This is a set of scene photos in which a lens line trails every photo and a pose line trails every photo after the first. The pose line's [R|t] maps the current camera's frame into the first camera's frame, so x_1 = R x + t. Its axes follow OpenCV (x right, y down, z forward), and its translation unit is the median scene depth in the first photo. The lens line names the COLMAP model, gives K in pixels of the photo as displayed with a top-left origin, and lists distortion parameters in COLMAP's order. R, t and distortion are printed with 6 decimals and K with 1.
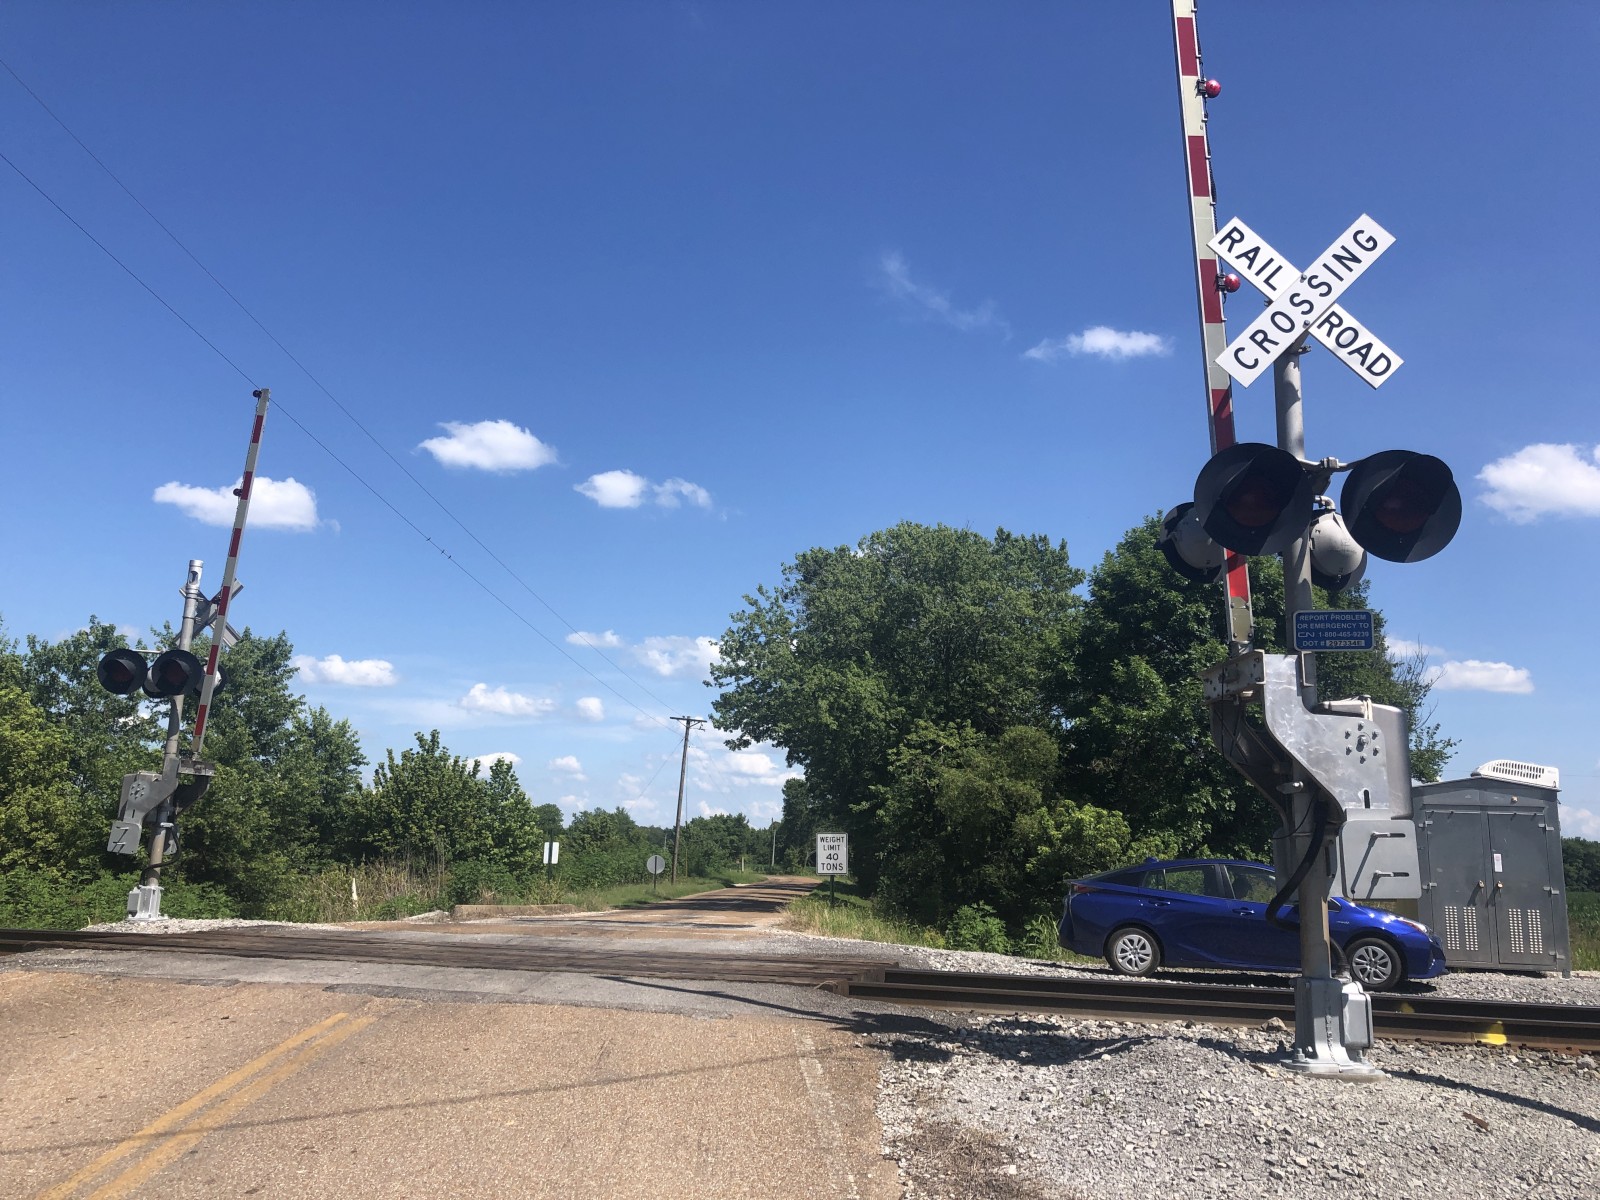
lens RADIAL K [[1332.7, 0, 809.3], [0, 1332.7, 557.7], [0, 0, 1]] dist [0.045779, -0.053152]
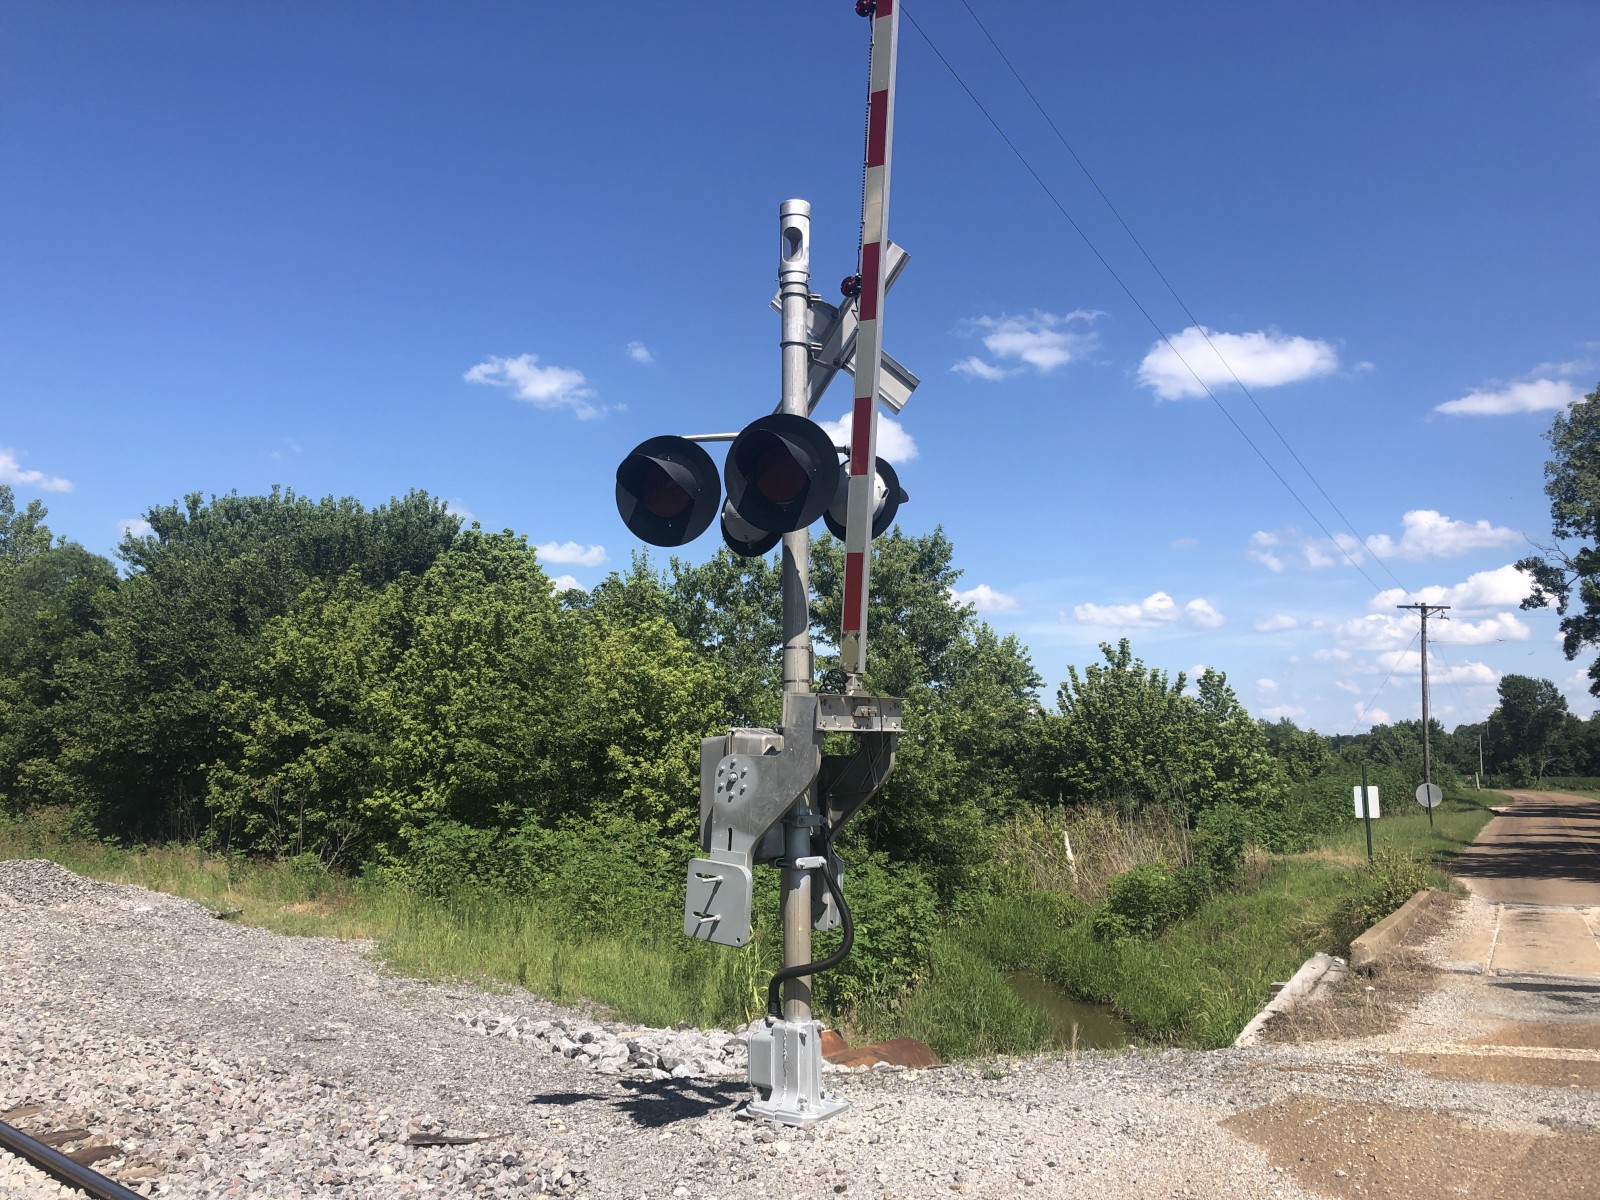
lens RADIAL K [[1332.7, 0, 807.5], [0, 1332.7, 548.5], [0, 0, 1]] dist [0.045779, -0.053152]
pose [[0.892282, -0.103906, -0.439359, -0.120474], [0.128284, 0.991395, 0.026068, 0.039461], [0.432870, -0.079622, 0.897933, 0.265454]]
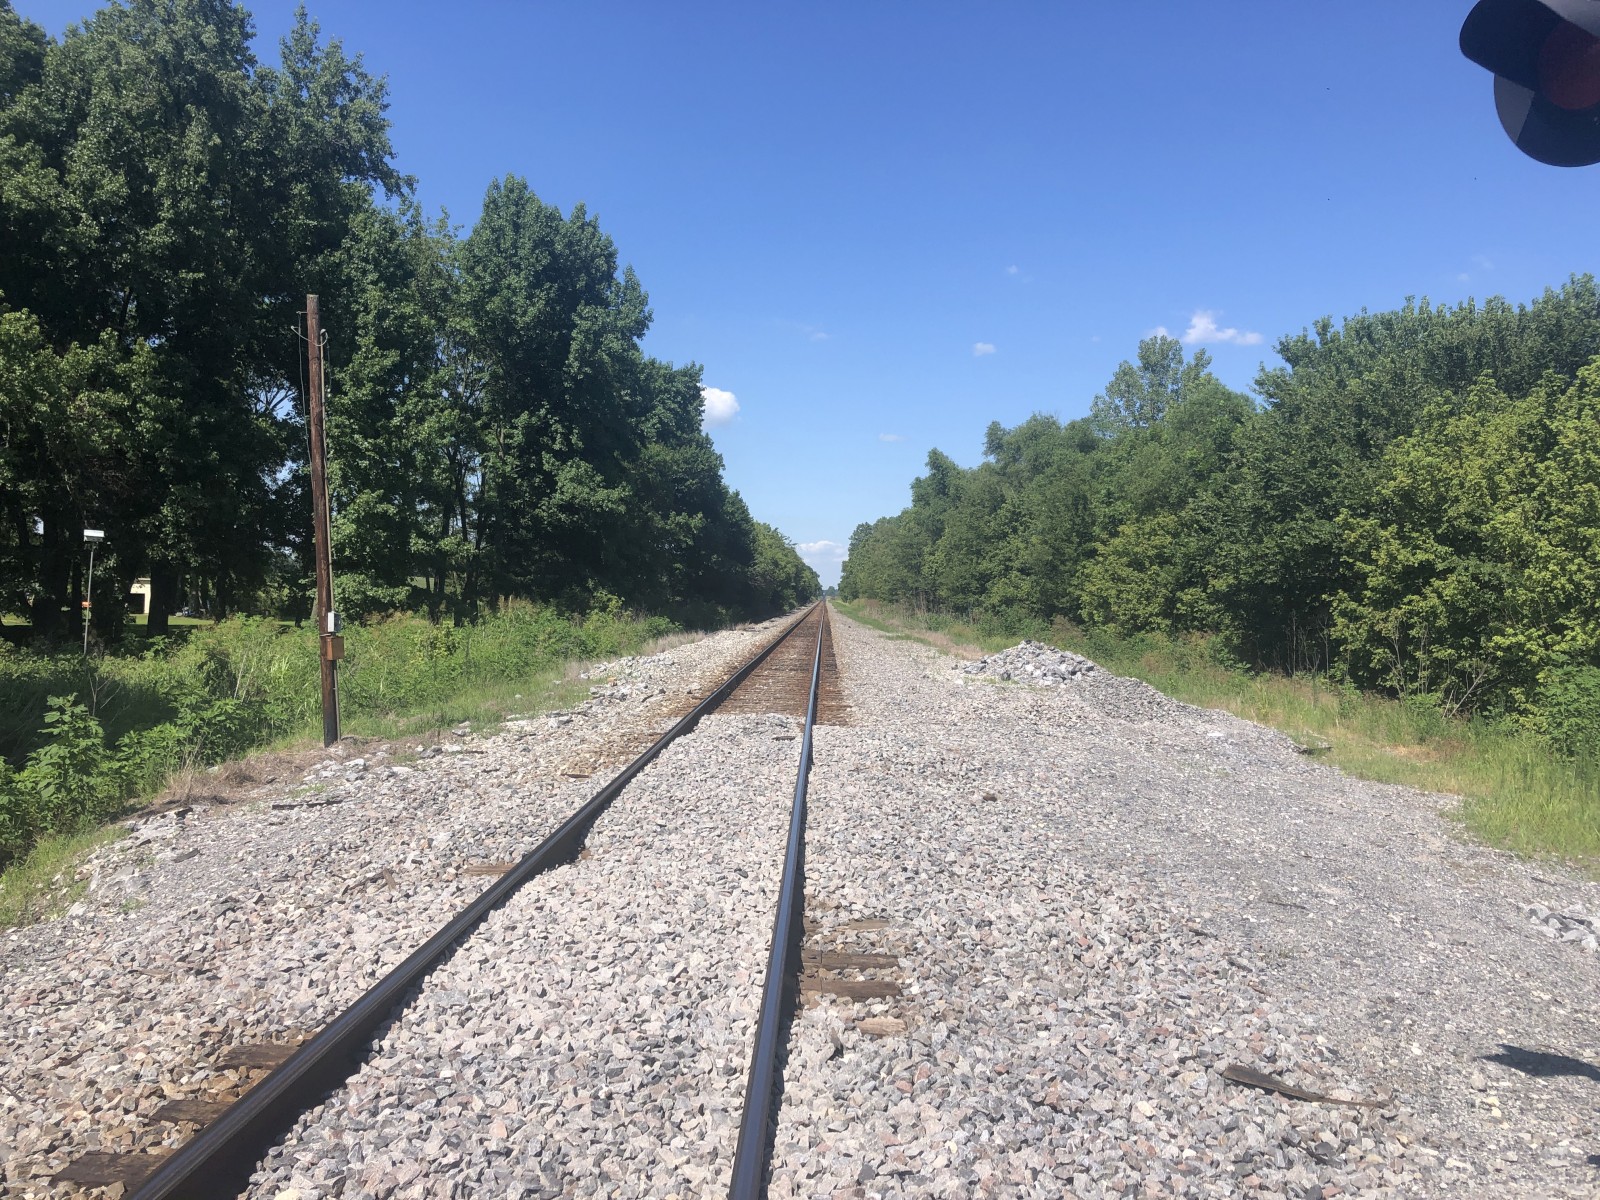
lens RADIAL K [[1332.7, 0, 792.1], [0, 1332.7, 577.1], [0, 0, 1]] dist [0.045779, -0.053152]
pose [[0.248021, -0.038037, -0.968008, -0.152816], [0.203293, 0.979023, 0.013618, 0.076311], [0.947184, -0.200166, 0.250551, 0.401870]]
